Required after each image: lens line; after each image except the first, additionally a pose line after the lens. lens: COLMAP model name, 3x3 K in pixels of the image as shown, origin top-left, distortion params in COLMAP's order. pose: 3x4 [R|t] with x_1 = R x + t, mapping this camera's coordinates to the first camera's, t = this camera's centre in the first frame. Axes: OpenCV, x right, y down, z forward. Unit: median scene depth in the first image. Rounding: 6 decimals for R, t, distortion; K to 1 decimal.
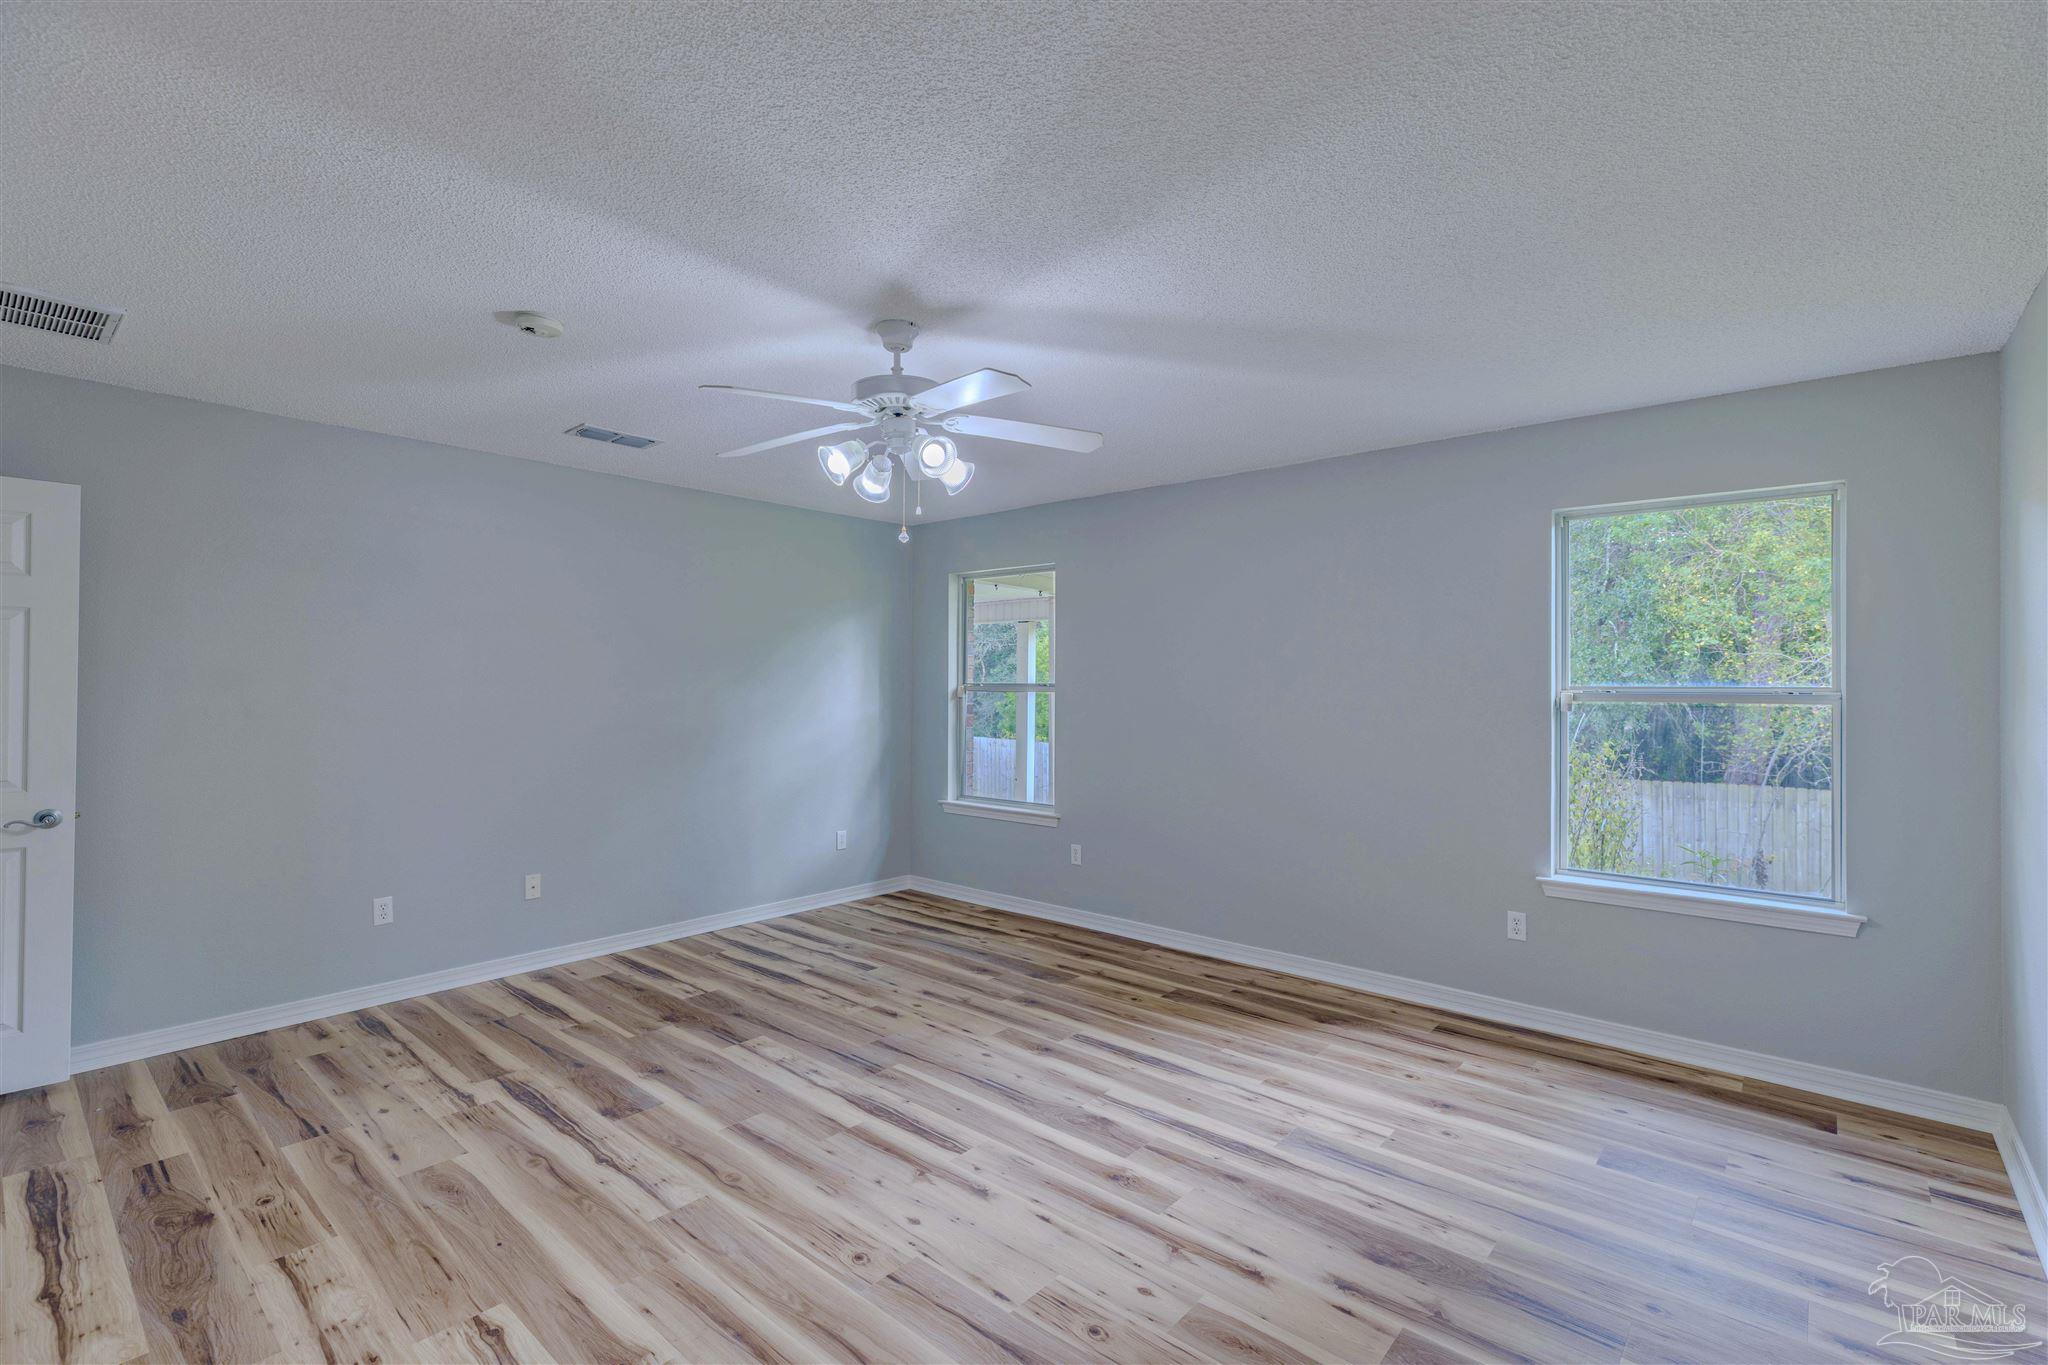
lens RADIAL K [[918.1, 0, 1026.1], [0, 918.1, 681.2], [0, 0, 1]] dist [0.007045, -0.001379]
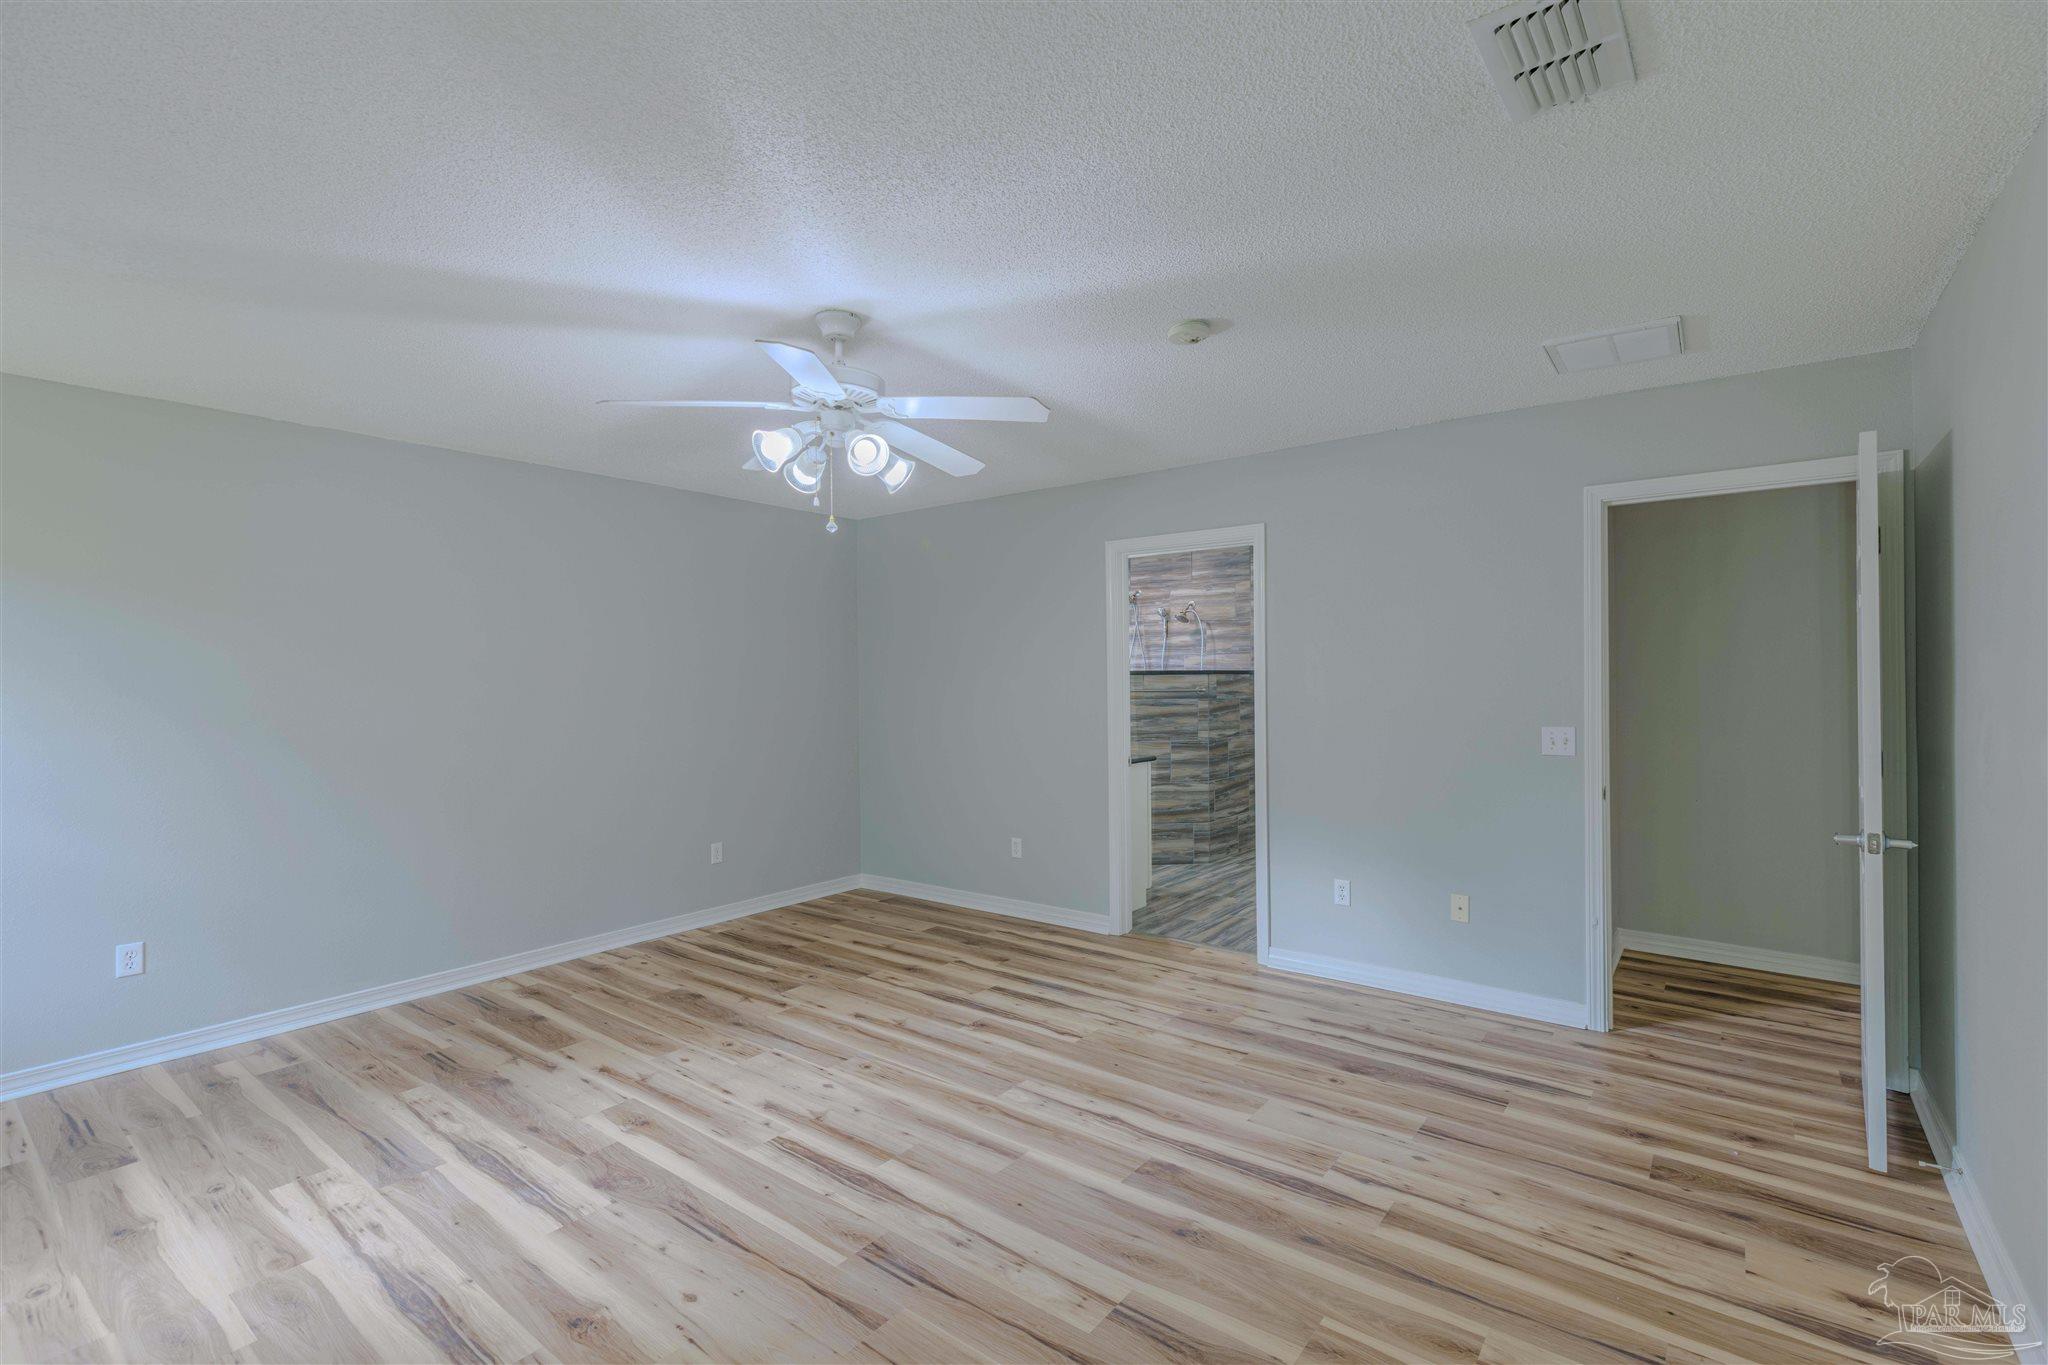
lens RADIAL K [[918.1, 0, 1023.1], [0, 918.1, 678.0], [0, 0, 1]] dist [0.007045, -0.001379]
pose [[-0.998590, 0.003322, -0.052990, -0.283020], [0.003391, 0.999994, -0.001210, 0.000392], [0.052985, -0.001388, -0.998594, 1.980864]]
